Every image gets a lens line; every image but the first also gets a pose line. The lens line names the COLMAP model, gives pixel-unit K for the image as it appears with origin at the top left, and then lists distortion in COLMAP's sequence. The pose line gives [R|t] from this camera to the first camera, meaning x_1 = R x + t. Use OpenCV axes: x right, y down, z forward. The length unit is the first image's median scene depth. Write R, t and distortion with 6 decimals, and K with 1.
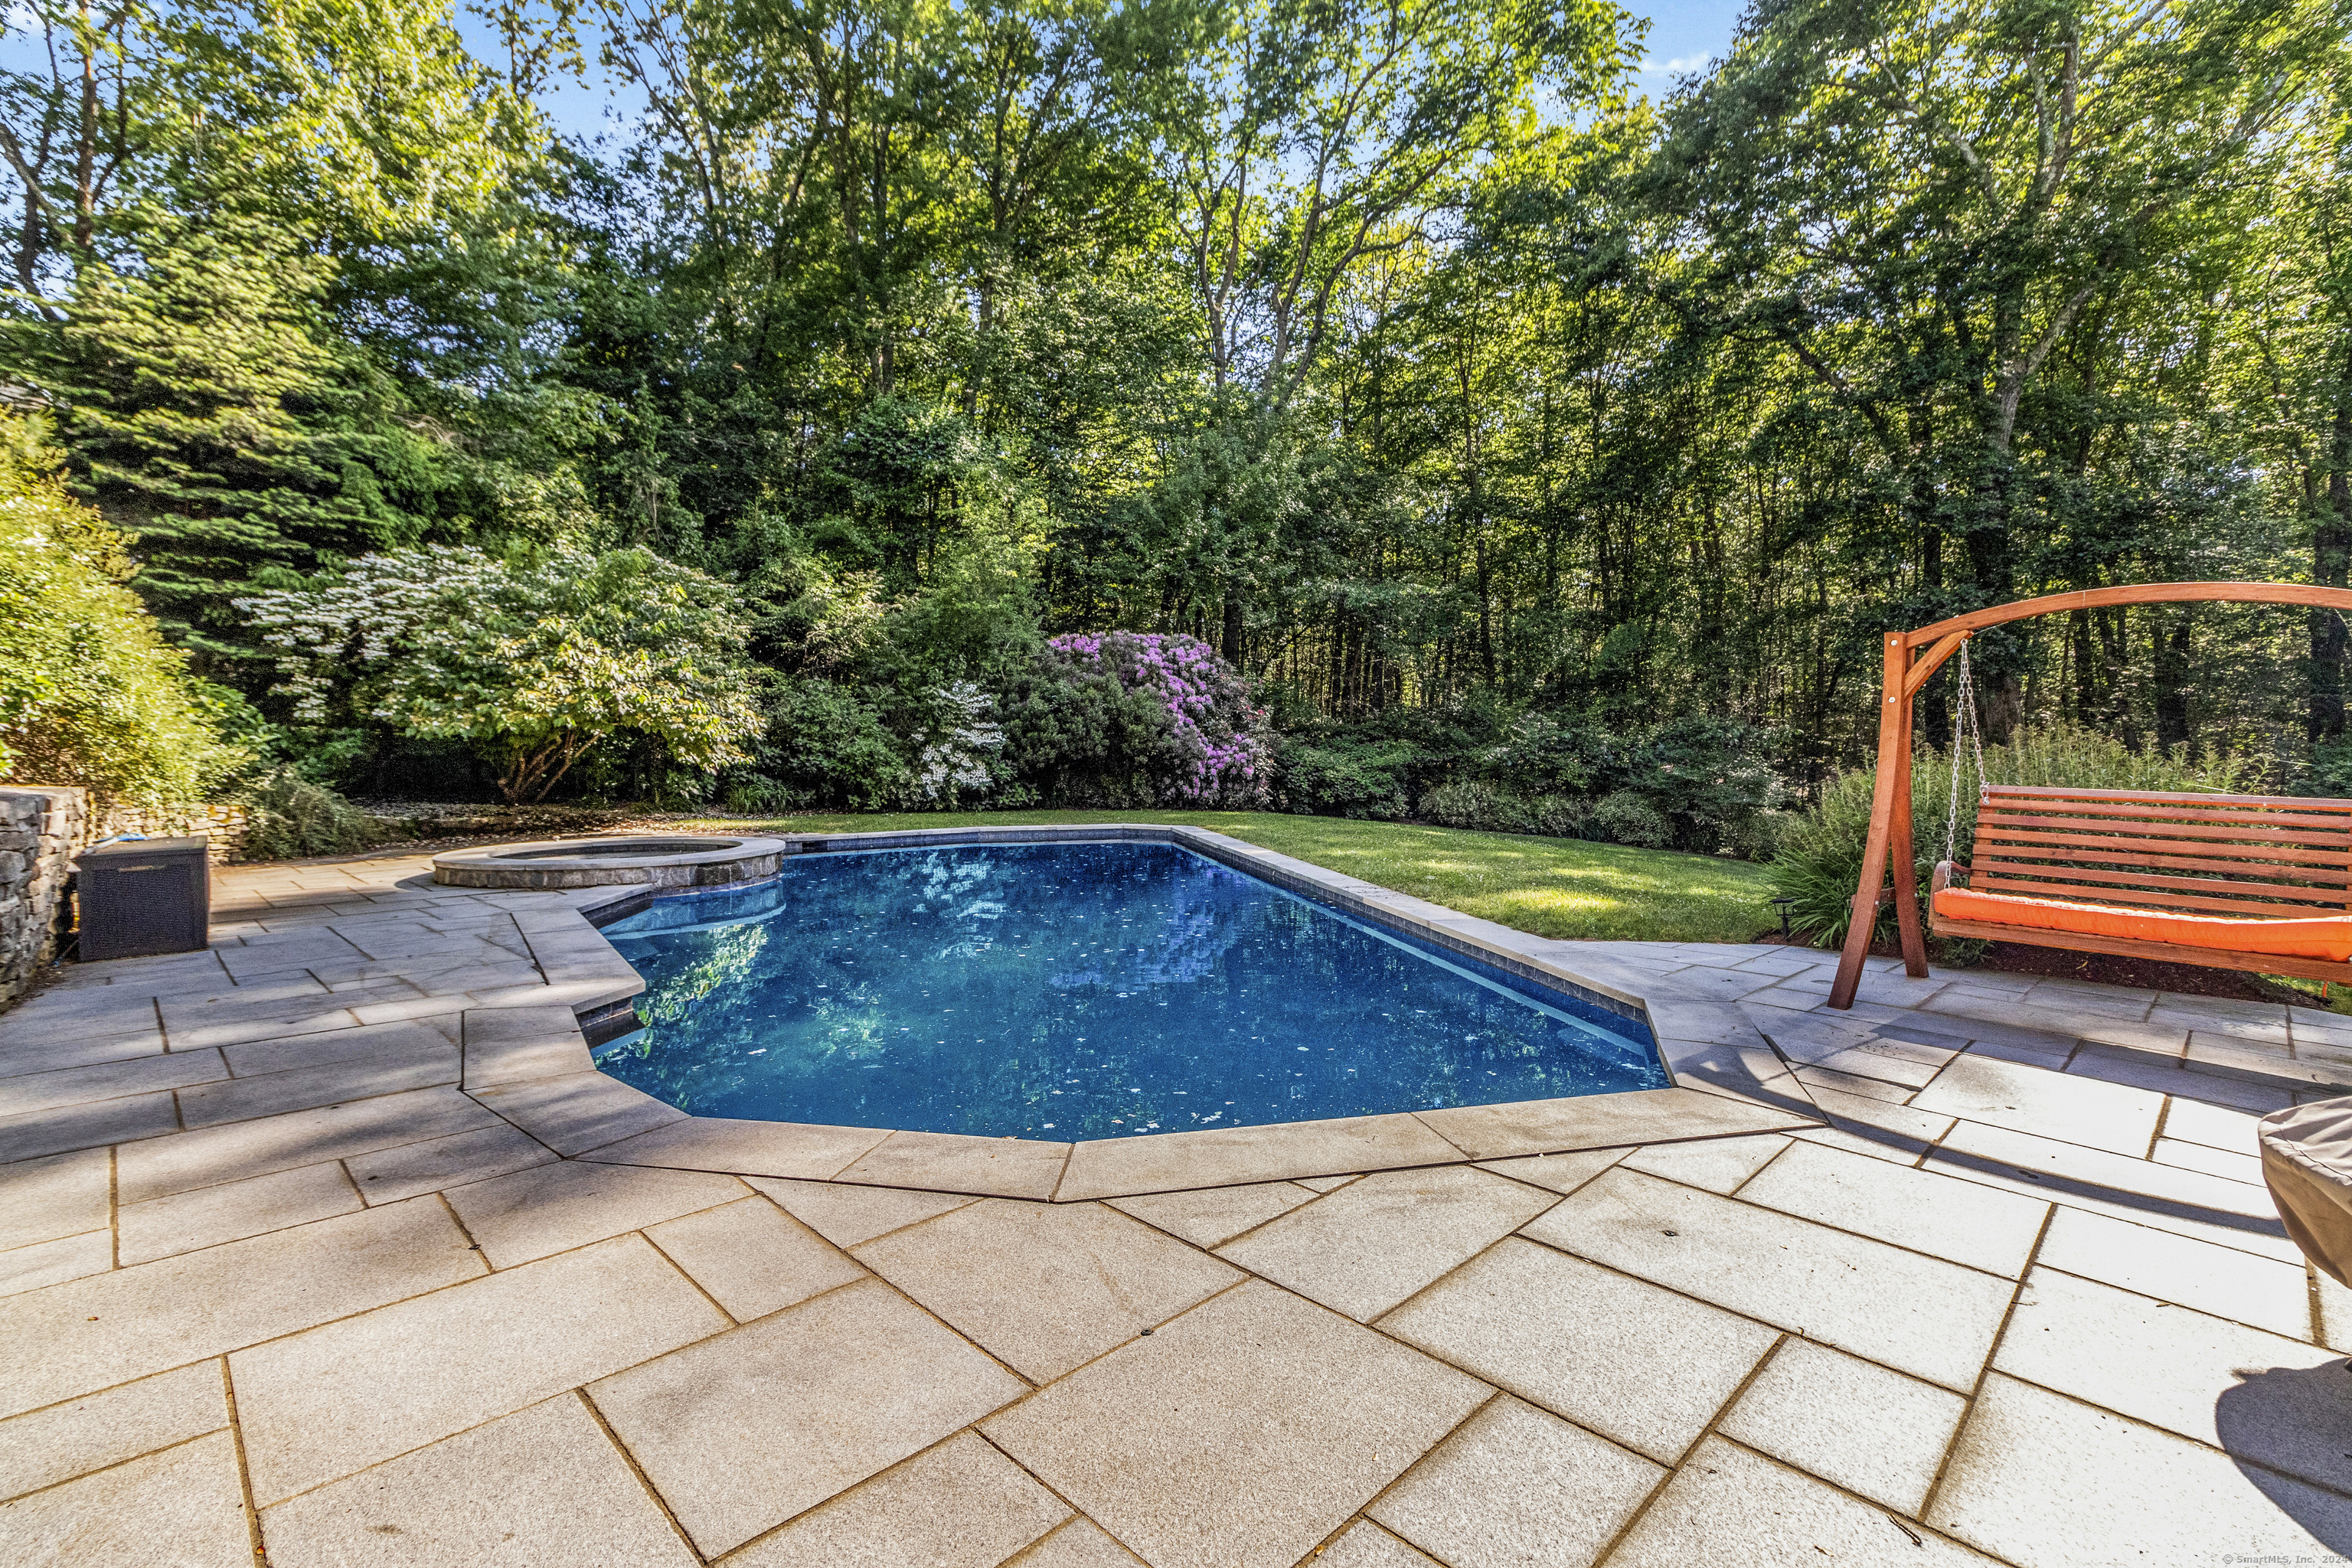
lens RADIAL K [[1074.1, 0, 1176.0], [0, 1074.1, 784.0], [0, 0, 1]] dist [0.036695, 0.000051]
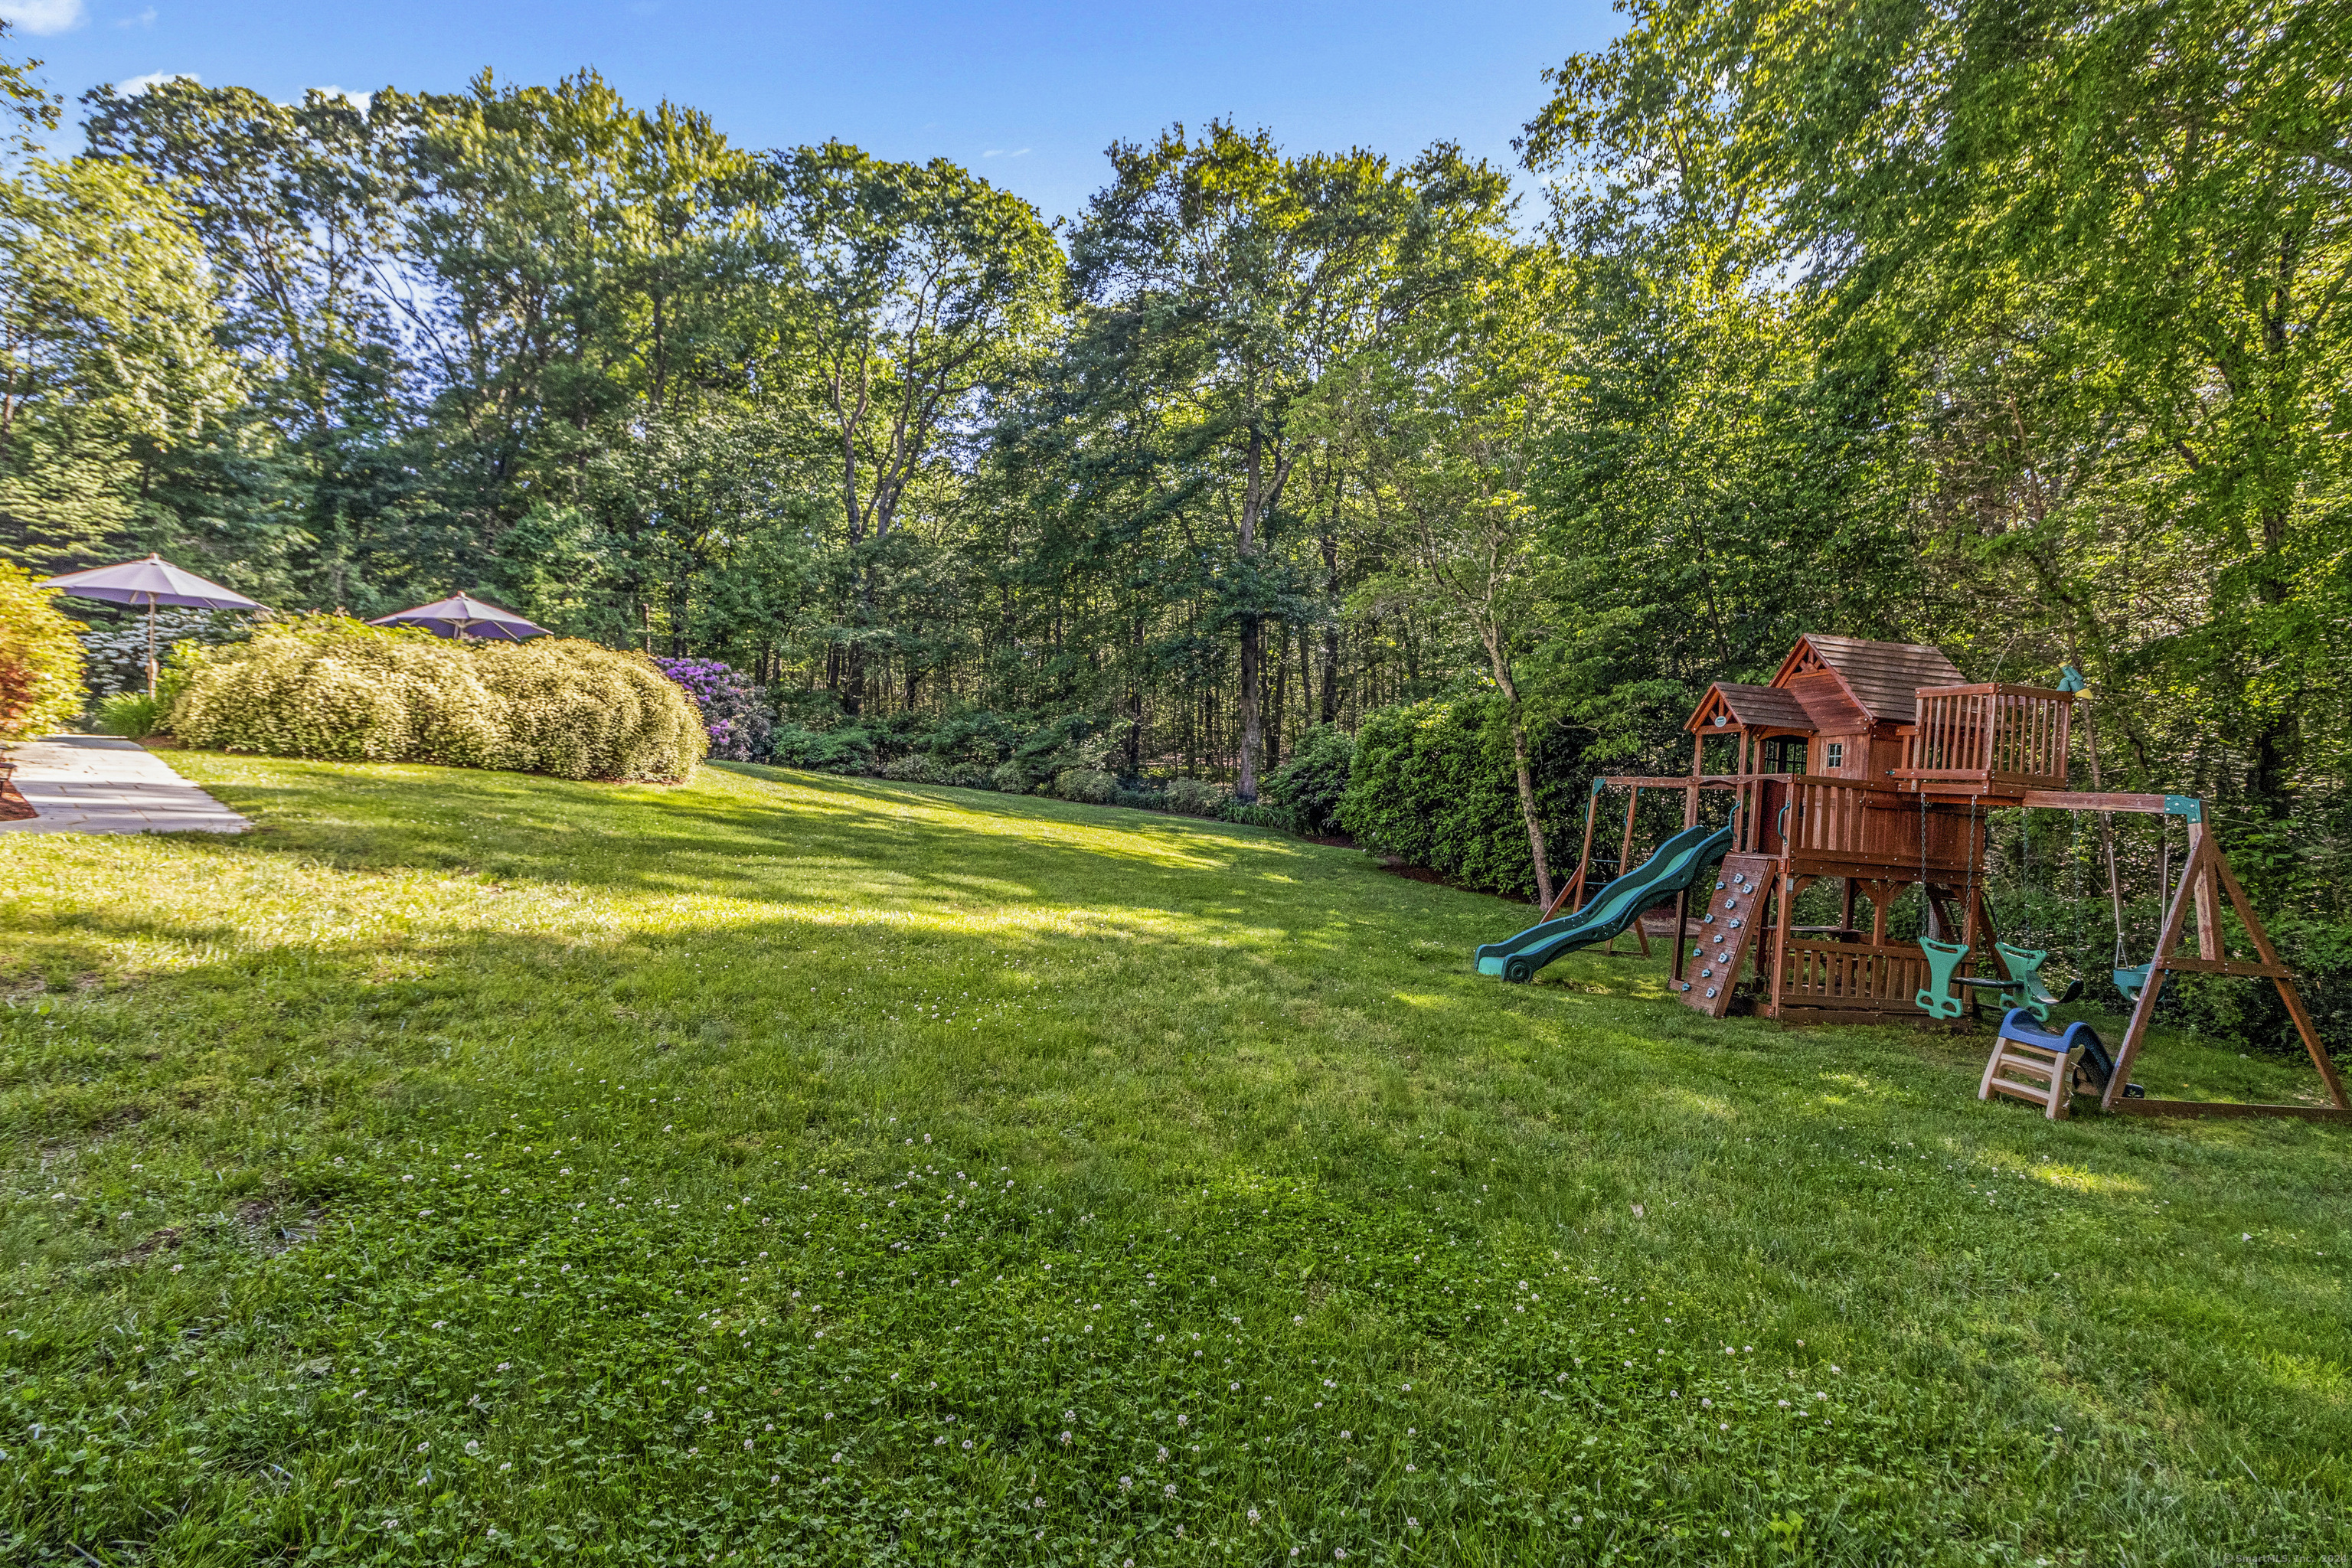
lens RADIAL K [[1074.1, 0, 1176.0], [0, 1074.1, 784.0], [0, 0, 1]] dist [0.036695, 0.000051]
pose [[0.999305, -0.000150, 0.037274, 1.082056], [0.000849, 0.999824, -0.018723, 0.142864], [-0.037265, 0.018742, 0.999130, -1.105908]]
